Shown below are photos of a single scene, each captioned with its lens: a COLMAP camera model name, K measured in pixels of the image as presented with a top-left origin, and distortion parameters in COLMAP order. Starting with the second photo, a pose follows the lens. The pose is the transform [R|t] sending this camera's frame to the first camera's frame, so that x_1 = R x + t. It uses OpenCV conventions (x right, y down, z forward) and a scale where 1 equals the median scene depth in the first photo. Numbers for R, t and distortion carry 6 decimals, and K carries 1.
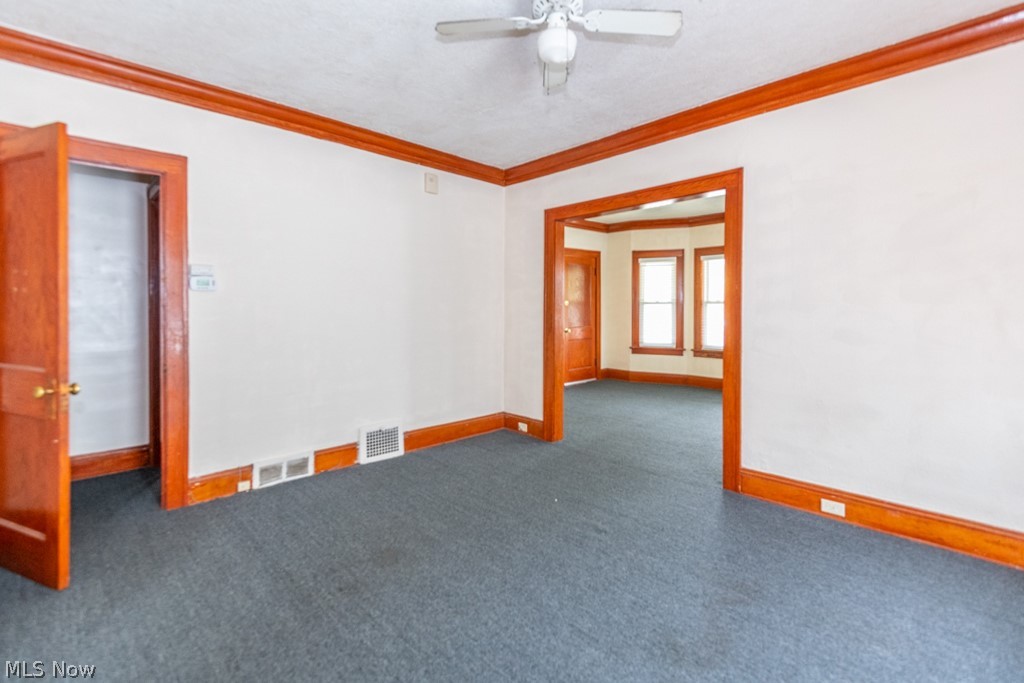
lens RADIAL K [[471.3, 0, 526.7], [0, 471.3, 309.7], [0, 0, 1]] dist [0.000829, -0.000459]
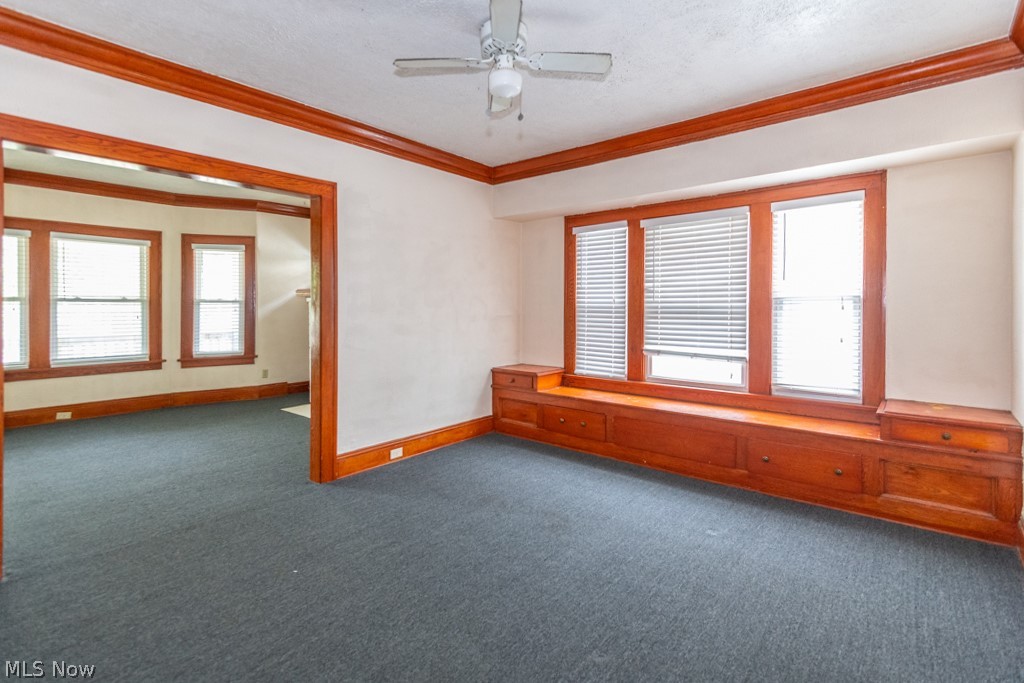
lens RADIAL K [[471.3, 0, 526.7], [0, 471.3, 309.7], [0, 0, 1]] dist [0.000829, -0.000459]
pose [[-0.104491, -0.008795, 0.994487, -0.890080], [-0.000774, 0.999961, 0.008762, -0.013241], [-0.994526, 0.000146, -0.104493, 0.907534]]
